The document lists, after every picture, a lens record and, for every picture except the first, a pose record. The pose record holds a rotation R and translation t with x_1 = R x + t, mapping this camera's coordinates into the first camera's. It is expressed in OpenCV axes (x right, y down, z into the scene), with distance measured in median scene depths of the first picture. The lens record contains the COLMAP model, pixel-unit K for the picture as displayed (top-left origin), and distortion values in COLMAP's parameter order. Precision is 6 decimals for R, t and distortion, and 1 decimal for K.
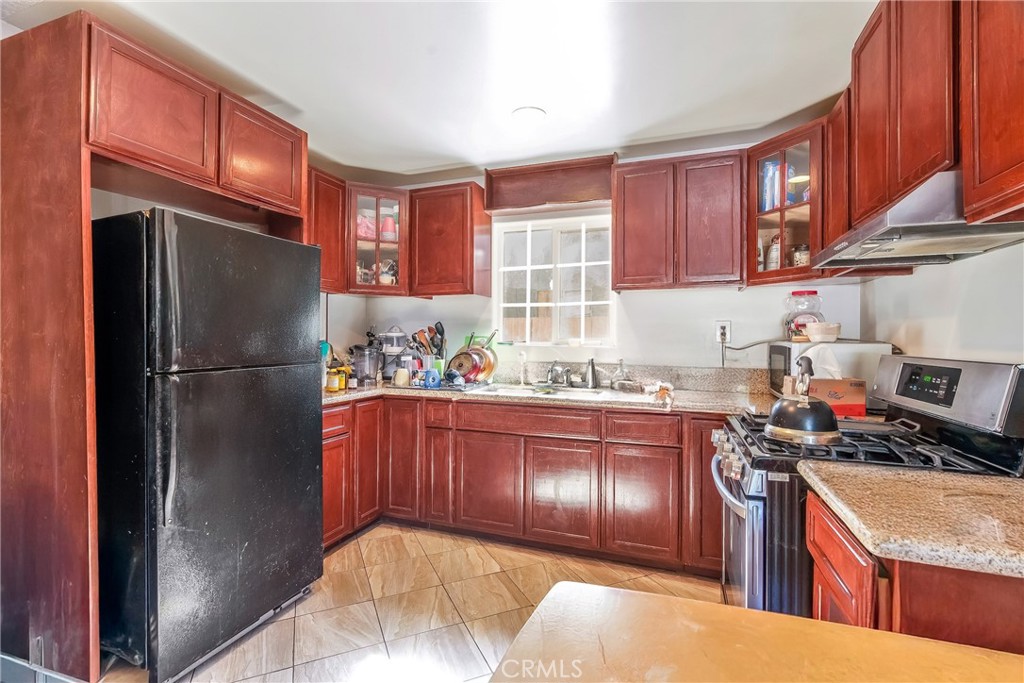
lens RADIAL K [[466.0, 0, 509.0], [0, 466.0, 338.2], [0, 0, 1]] dist [-0.002960, 0.001805]
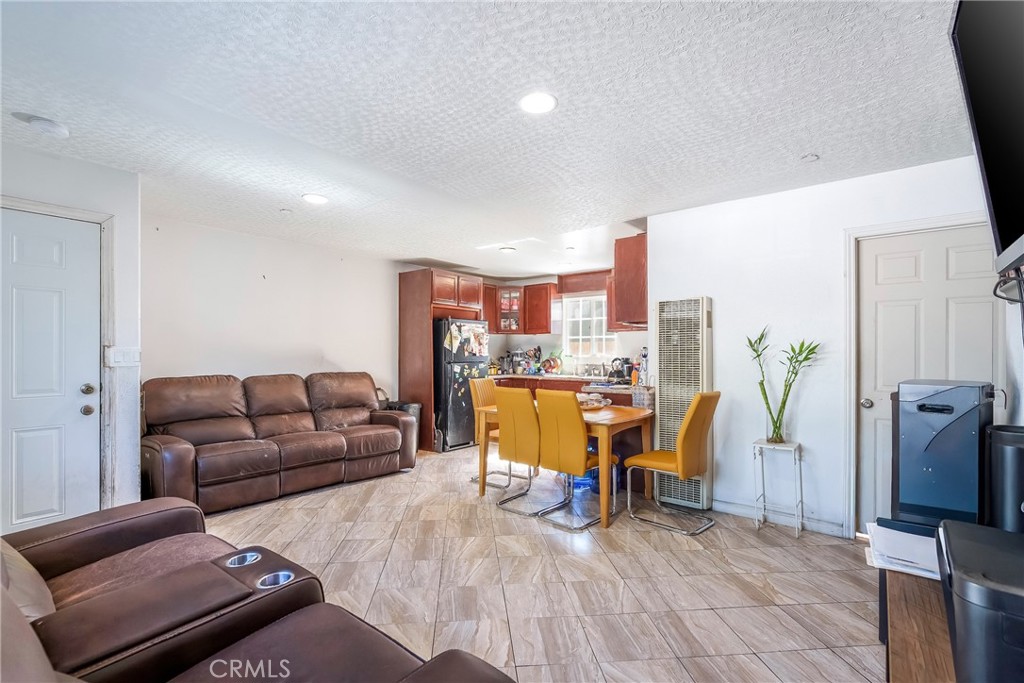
lens RADIAL K [[464.6, 0, 511.8], [0, 464.6, 353.7], [0, 0, 1]] dist [-0.002327, 0.000092]
pose [[0.950235, -0.003191, -0.311518, 0.440633], [0.002658, 0.999994, -0.002133, 0.005888], [0.311523, 0.001199, 0.950238, -1.175441]]
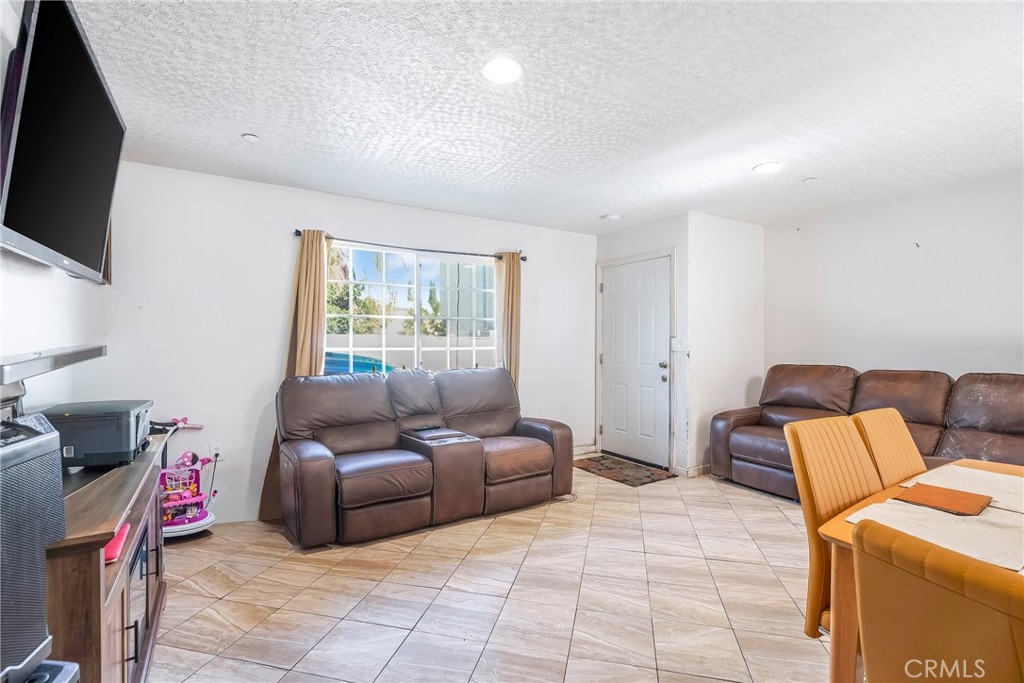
lens RADIAL K [[467.1, 0, 515.4], [0, 467.1, 347.0], [0, 0, 1]] dist [-0.001251, 0.000196]
pose [[-0.600515, -0.001802, -0.799611, 0.779439], [-0.009894, 0.999938, 0.005177, 0.012931], [0.799552, 0.011021, -0.600496, -0.085449]]
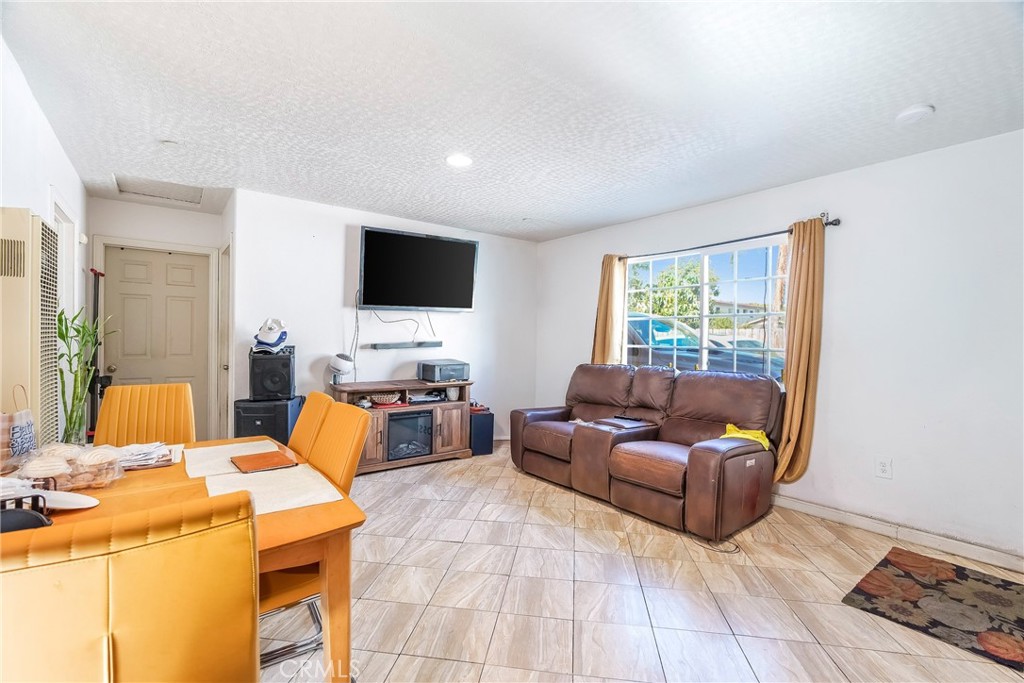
lens RADIAL K [[466.0, 0, 509.0], [0, 466.0, 338.2], [0, 0, 1]] dist [-0.002960, 0.001805]
pose [[-0.844835, -0.021472, 0.534595, -0.371149], [-0.018067, 0.999769, 0.011604, -0.005188], [-0.534721, 0.000145, -0.845029, 0.288257]]
